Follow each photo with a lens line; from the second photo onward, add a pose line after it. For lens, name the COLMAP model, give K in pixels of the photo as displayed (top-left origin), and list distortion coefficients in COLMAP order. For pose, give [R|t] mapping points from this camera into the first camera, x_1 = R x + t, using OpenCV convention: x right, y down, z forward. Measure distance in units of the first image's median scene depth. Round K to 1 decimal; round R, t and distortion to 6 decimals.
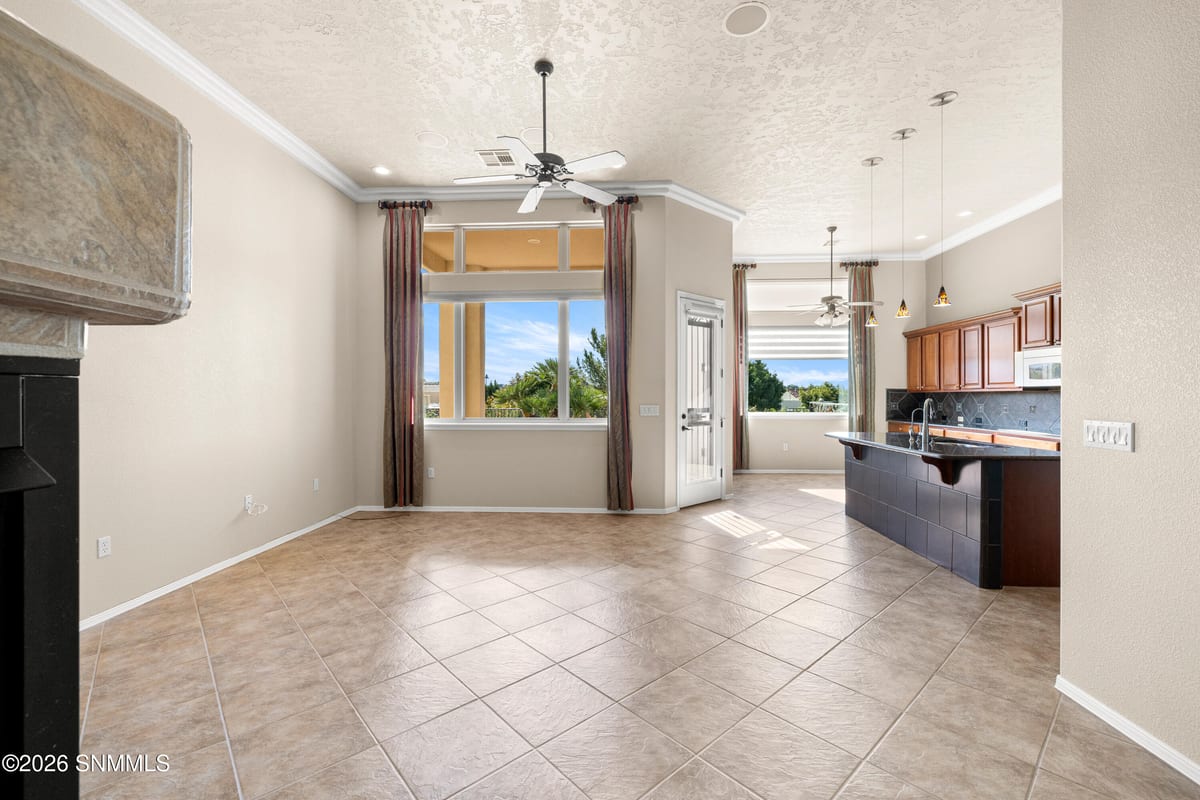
lens RADIAL K [[511.4, 0, 600.0], [0, 511.4, 400.0], [0, 0, 1]] dist [-0.000476, -0.000188]
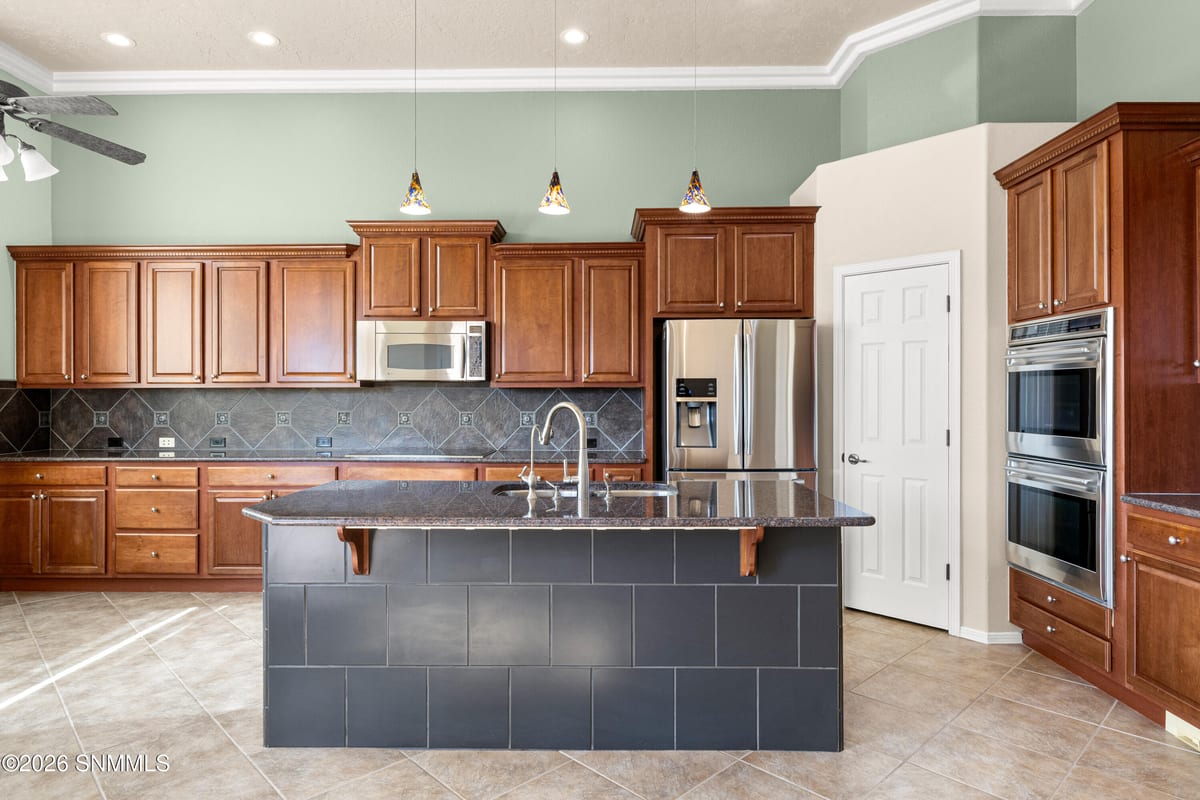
lens RADIAL K [[691.5, 0, 600.0], [0, 691.5, 400.0], [0, 0, 1]] dist [0.000430, -0.000181]
pose [[-0.029101, -0.004886, 0.999565, 0.013299], [0.008489, 0.999951, 0.005135, -0.004842], [-0.999540, 0.008635, -0.029058, 0.673321]]
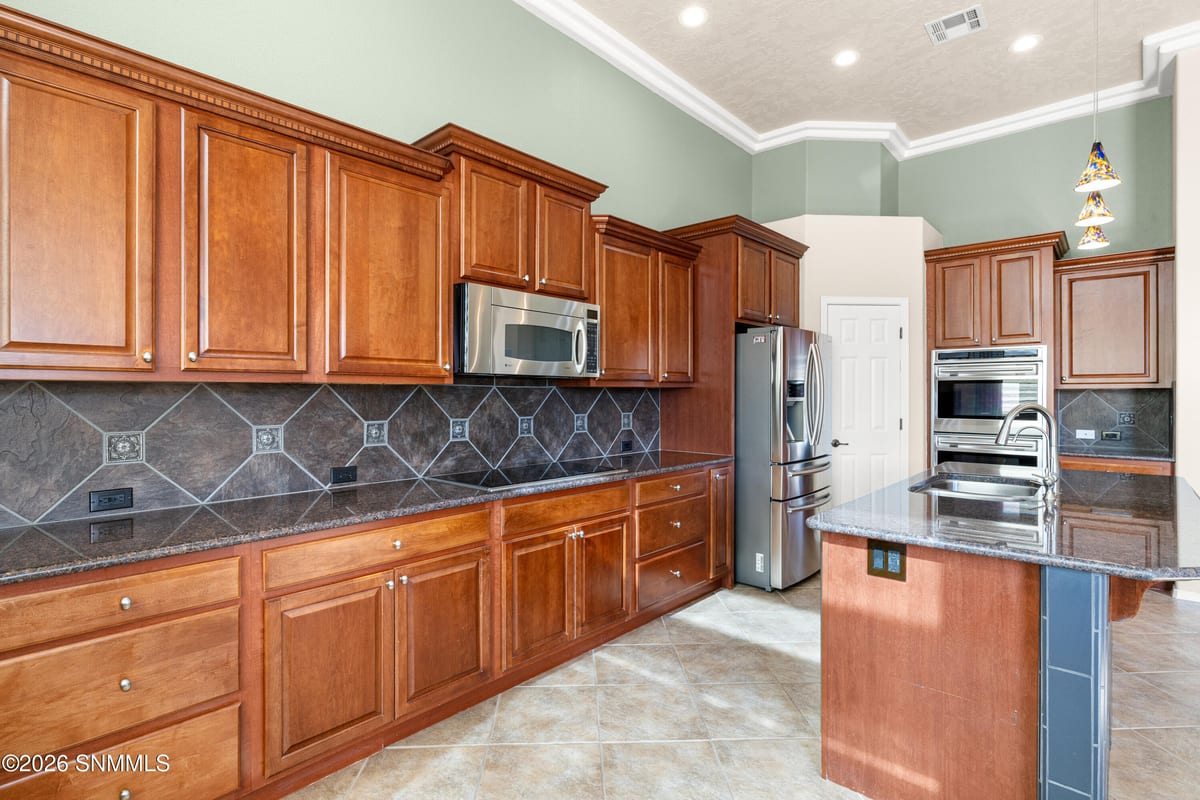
lens RADIAL K [[570.1, 0, 600.0], [0, 570.1, 400.0], [0, 0, 1]] dist [-0.001987, 0.000023]
pose [[-0.768645, -0.003772, 0.639664, 0.419153], [0.007686, 0.999856, 0.015131, -0.010778], [-0.639629, 0.016547, -0.768505, 1.141463]]
